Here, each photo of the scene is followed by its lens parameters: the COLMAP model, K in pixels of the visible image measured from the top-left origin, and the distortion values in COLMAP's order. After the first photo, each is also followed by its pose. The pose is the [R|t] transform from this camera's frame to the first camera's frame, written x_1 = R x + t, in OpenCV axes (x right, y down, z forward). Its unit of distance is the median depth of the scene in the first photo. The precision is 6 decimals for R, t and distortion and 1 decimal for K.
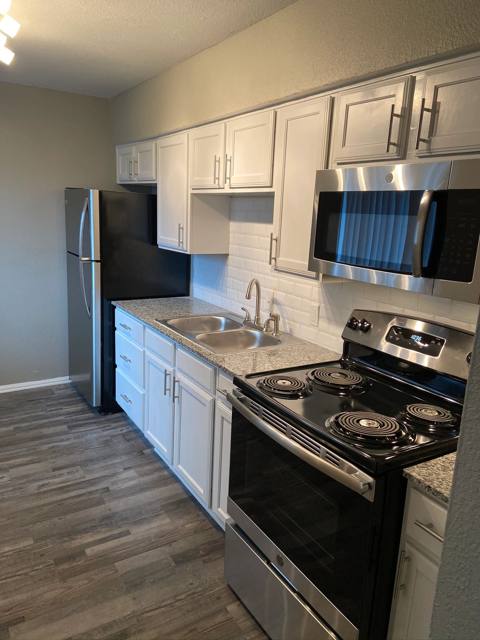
lens RADIAL K [[483.8, 0, 236.5], [0, 483.8, 321.0], [0, 0, 1]] dist [0.005787, 0.005835]
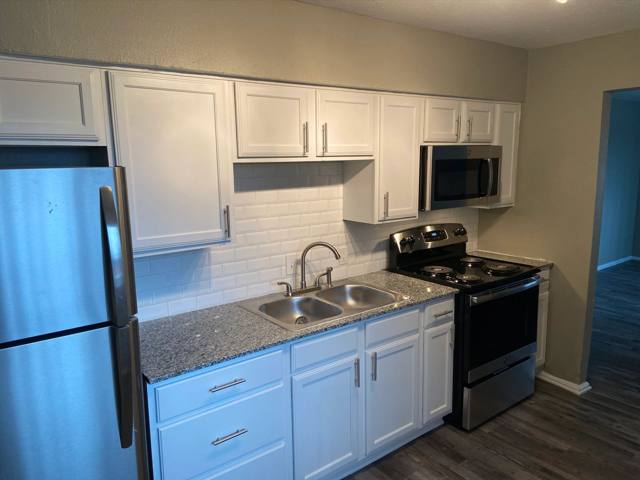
lens RADIAL K [[483.8, 0, 322.9], [0, 483.8, 240.1], [0, 0, 1]] dist [0.005787, 0.005835]
pose [[-0.100131, -0.219546, 0.970450, -0.842054], [0.228890, 0.944110, 0.237204, -0.293034], [-0.968289, 0.245877, -0.044282, 0.916361]]
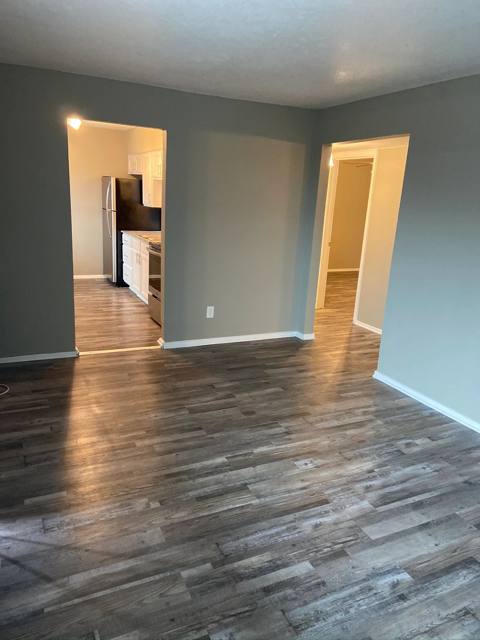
lens RADIAL K [[483.8, 0, 238.4], [0, 483.8, 320.0], [0, 0, 1]] dist [0.005787, 0.005835]
pose [[0.994825, 0.021248, -0.099355, 0.483779], [-0.018403, 0.999397, 0.029459, 0.285333], [0.099921, -0.027478, 0.994616, -1.096408]]
